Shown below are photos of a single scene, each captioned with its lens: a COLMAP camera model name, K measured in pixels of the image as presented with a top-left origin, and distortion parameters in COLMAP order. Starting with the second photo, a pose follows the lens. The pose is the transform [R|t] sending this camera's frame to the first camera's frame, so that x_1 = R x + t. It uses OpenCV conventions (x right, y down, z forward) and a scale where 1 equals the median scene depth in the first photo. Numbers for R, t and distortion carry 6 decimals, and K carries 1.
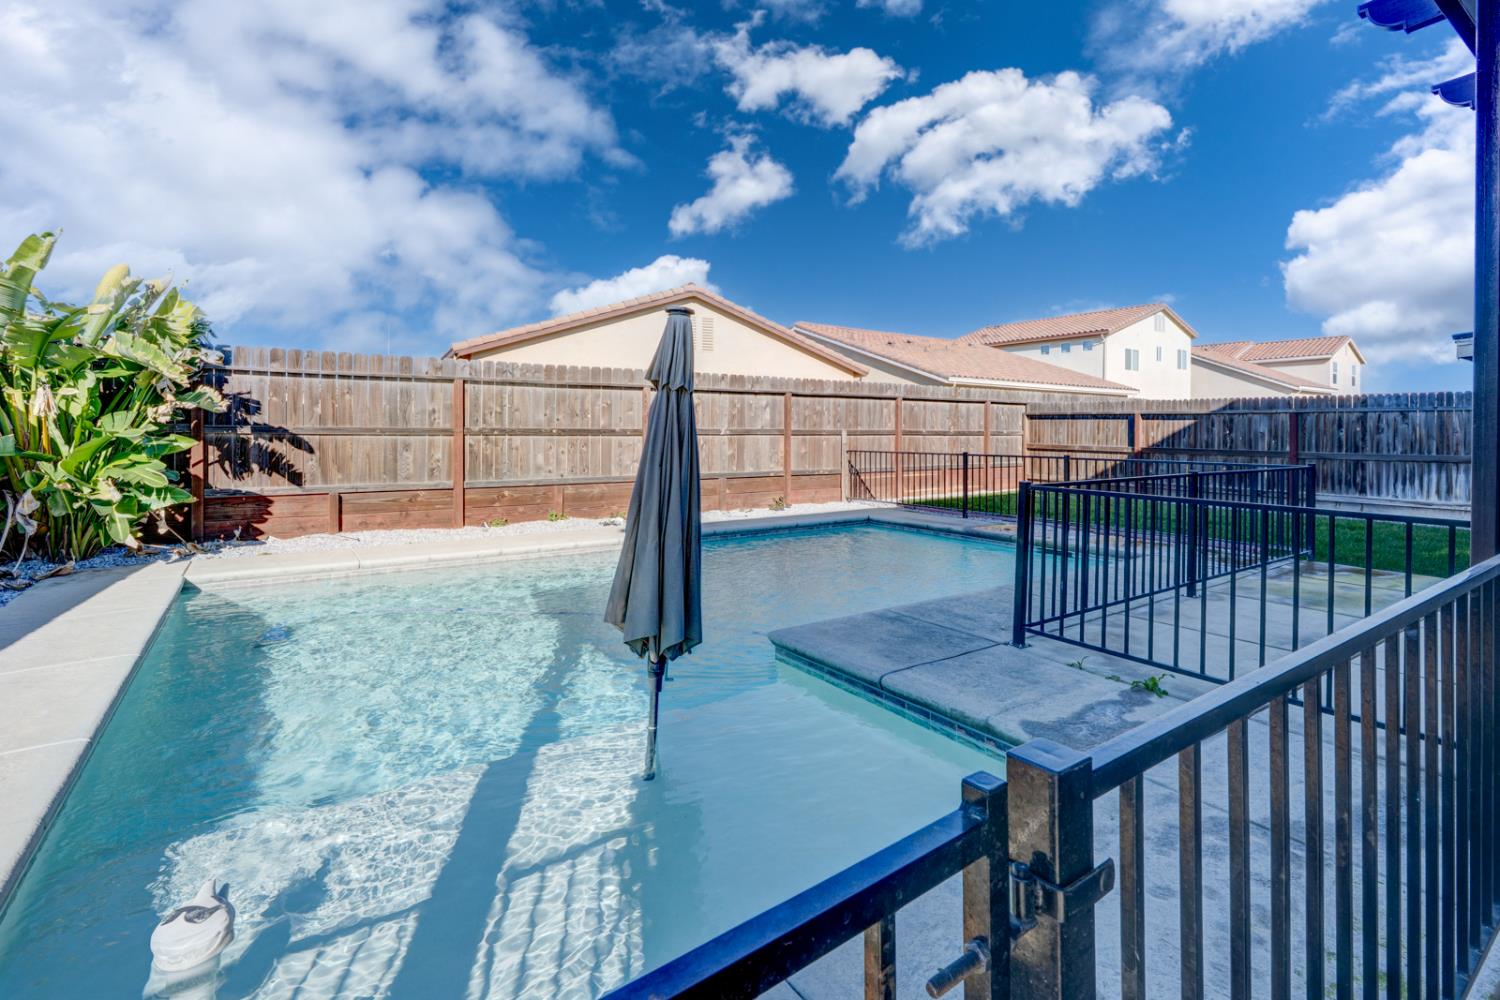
lens RADIAL K [[690.1, 0, 768.0], [0, 690.1, 430.1], [0, 0, 1]] dist [-0.009689, -0.000041]
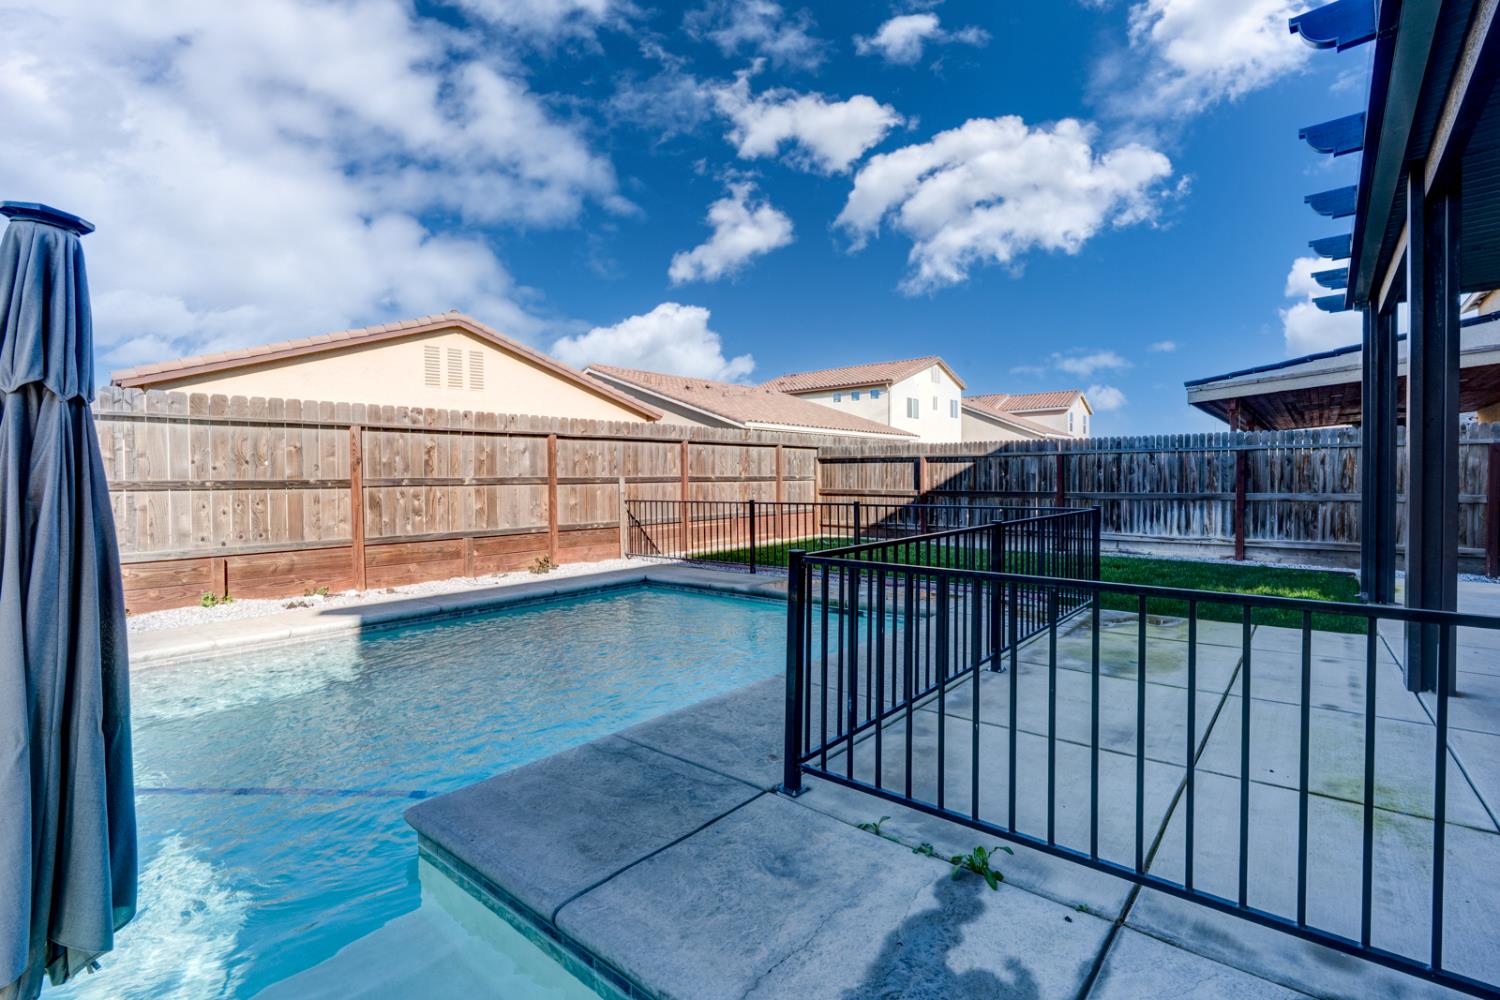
lens RADIAL K [[690.1, 0, 766.0], [0, 690.1, 493.2], [0, 0, 1]] dist [-0.009689, -0.000041]
pose [[0.961560, -0.019999, 0.273866, 0.054105], [0.013624, 0.999591, 0.025161, 0.000841], [-0.274257, -0.020463, 0.961439, 0.122232]]
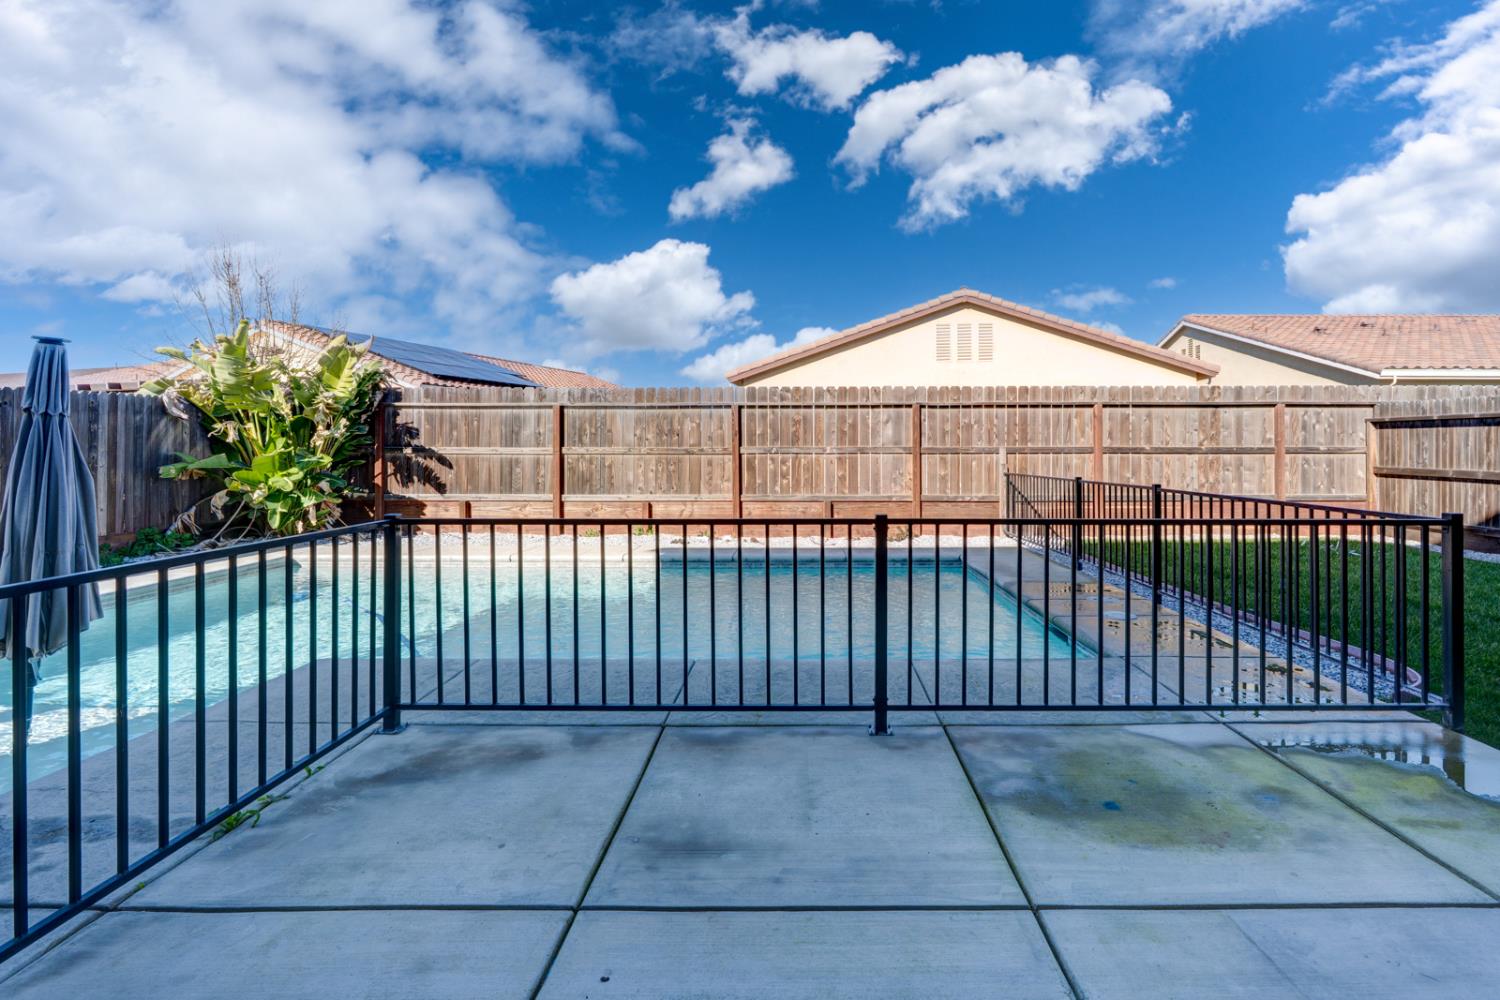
lens RADIAL K [[690.1, 0, 740.9], [0, 690.1, 447.4], [0, 0, 1]] dist [-0.009689, -0.000041]
pose [[0.819922, -0.008086, -0.572419, 0.376020], [0.005354, 0.999965, -0.006456, 0.004149], [0.572451, 0.002229, 0.819936, 0.197571]]
